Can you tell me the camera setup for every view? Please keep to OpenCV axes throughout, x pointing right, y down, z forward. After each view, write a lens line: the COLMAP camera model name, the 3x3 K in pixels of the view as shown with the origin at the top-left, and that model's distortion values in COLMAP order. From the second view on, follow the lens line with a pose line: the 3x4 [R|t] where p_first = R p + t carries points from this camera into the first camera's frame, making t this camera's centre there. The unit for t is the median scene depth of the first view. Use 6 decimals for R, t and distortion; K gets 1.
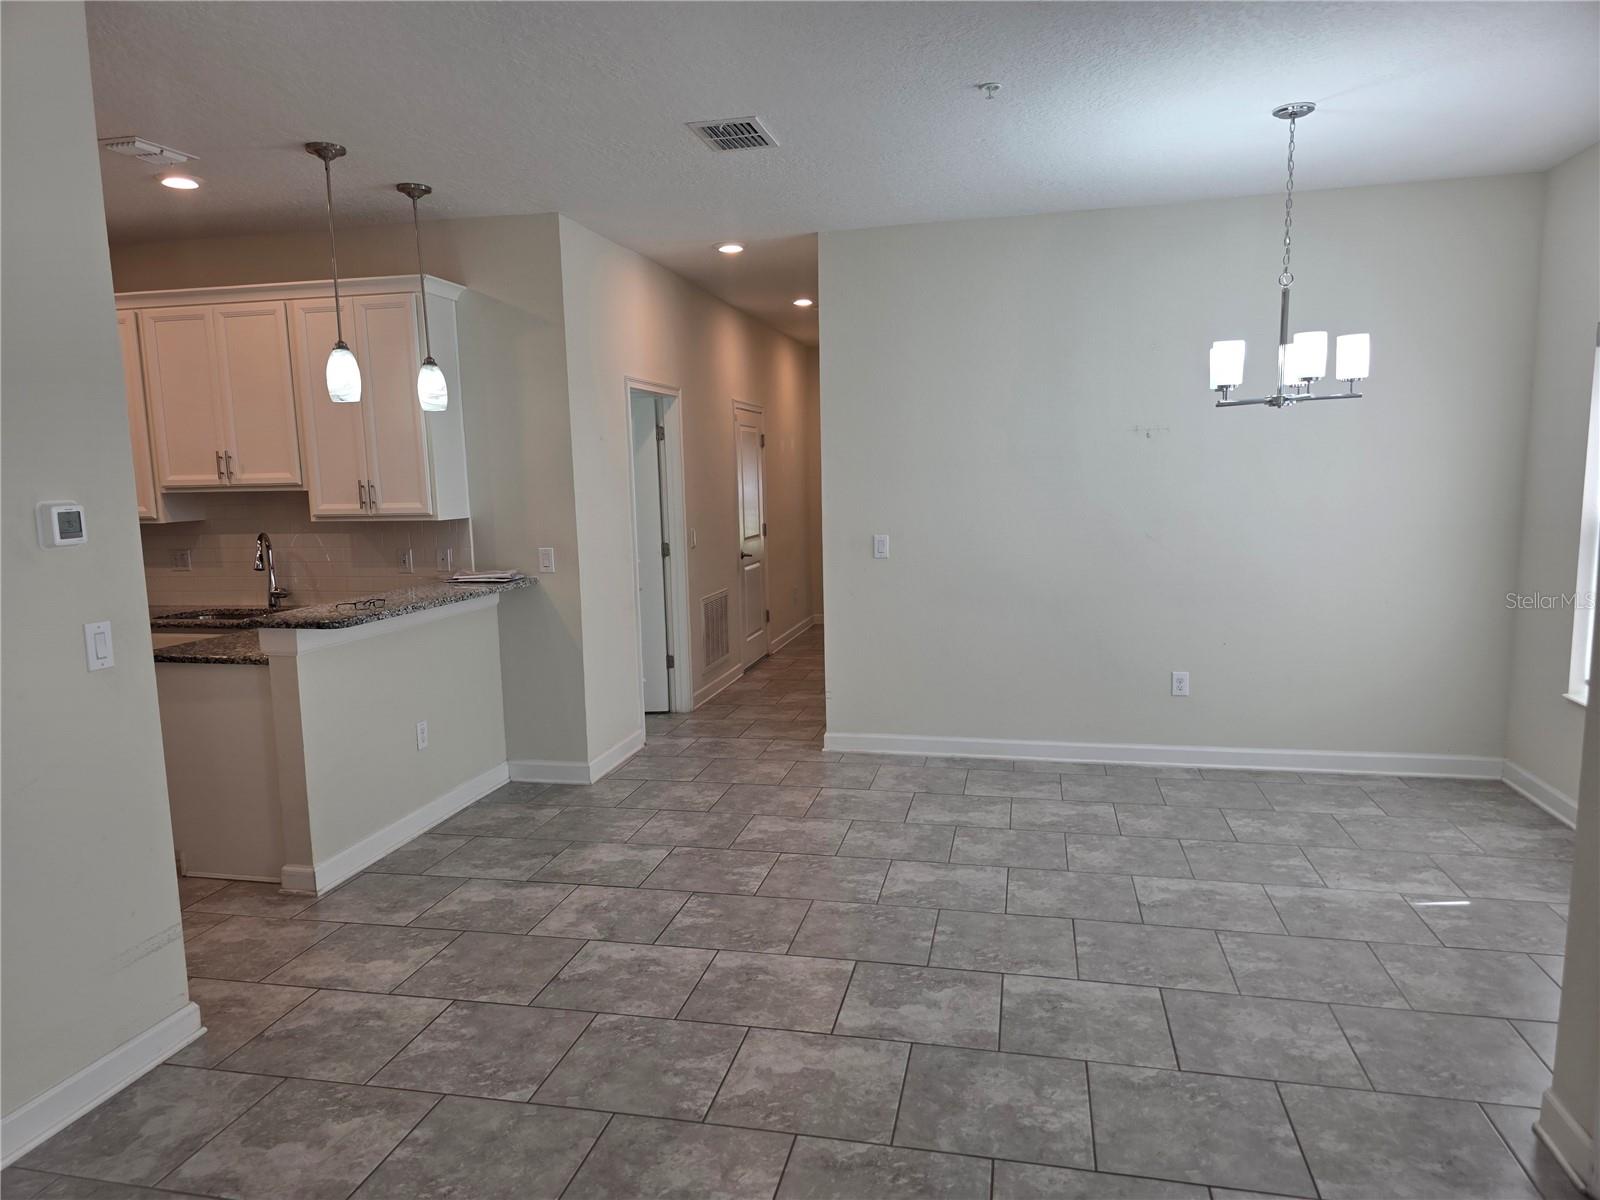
lens RADIAL K [[1069.0, 0, 803.2], [0, 1069.0, 623.3], [0, 0, 1]] dist [-0.002347, -0.007026]
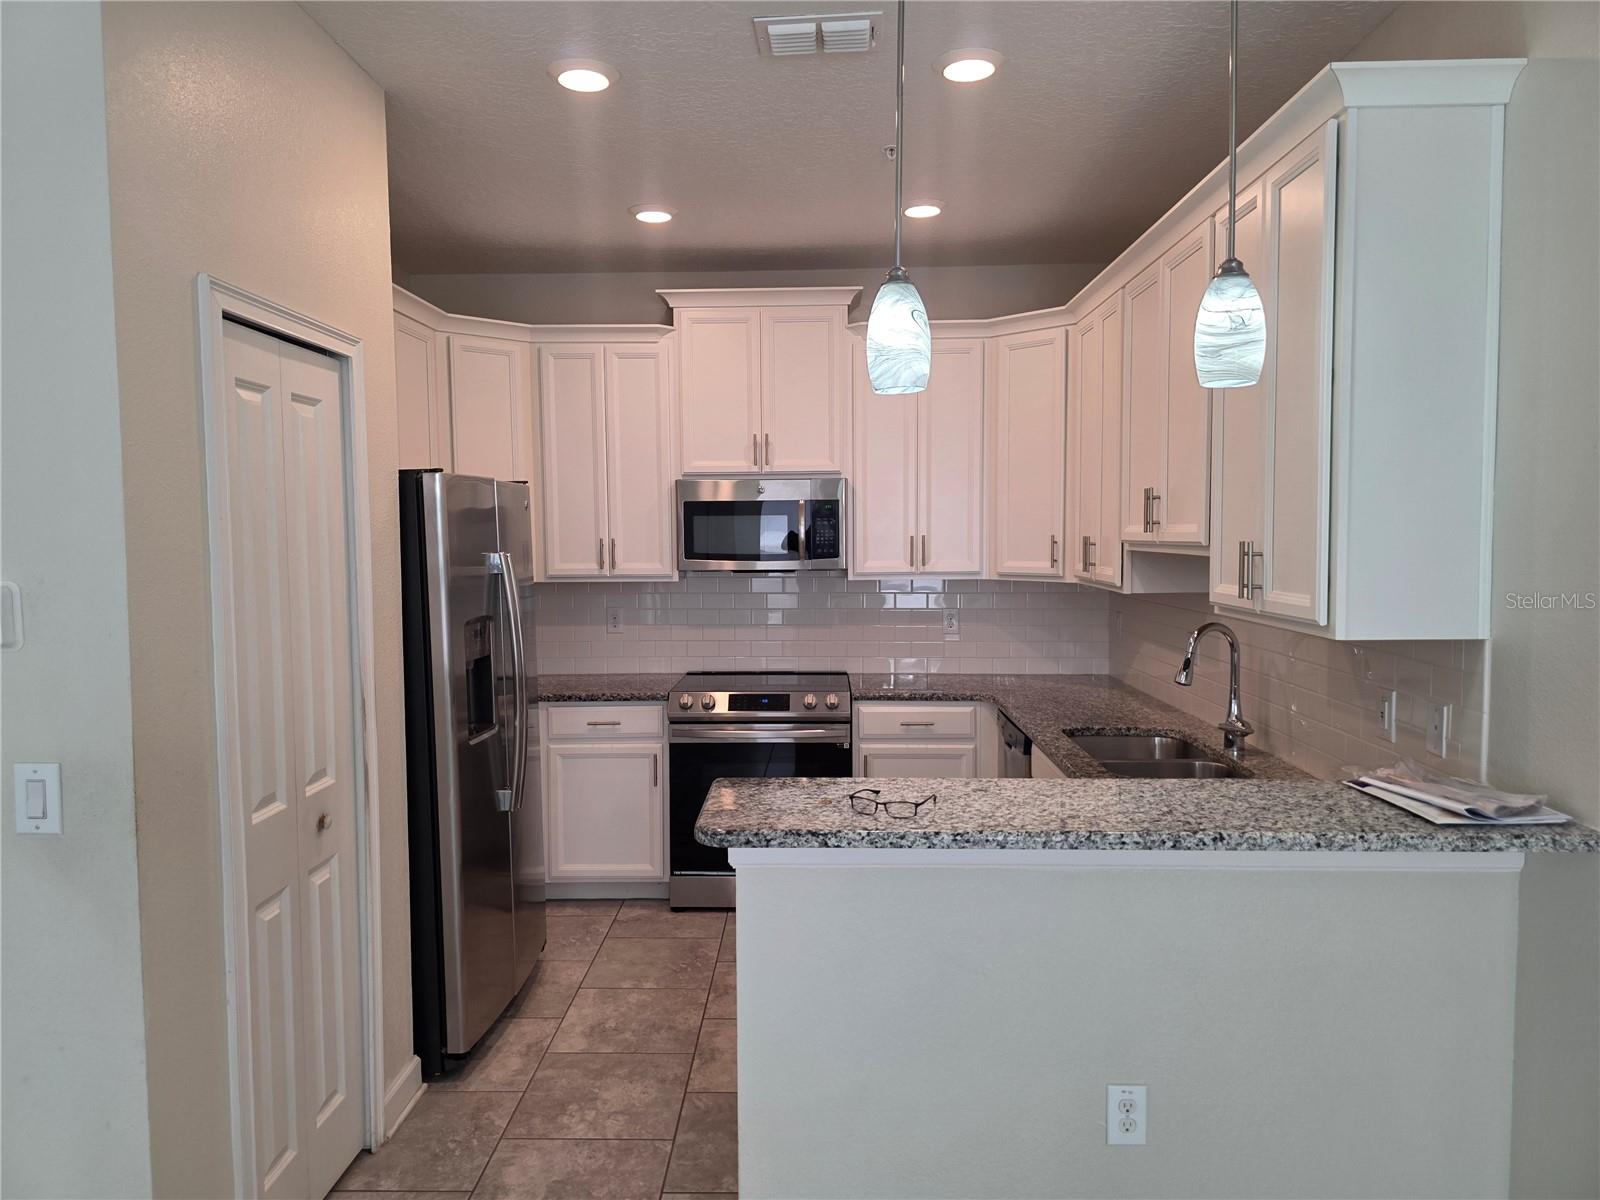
lens RADIAL K [[1073.7, 0, 793.8], [0, 1073.7, 592.0], [0, 0, 1]] dist [0.030703, 0.000967]
pose [[0.185637, 0.074027, -0.979826, 0.041405], [-0.136394, 0.989446, 0.048913, -0.106635], [0.973106, 0.124562, 0.193774, 0.702188]]
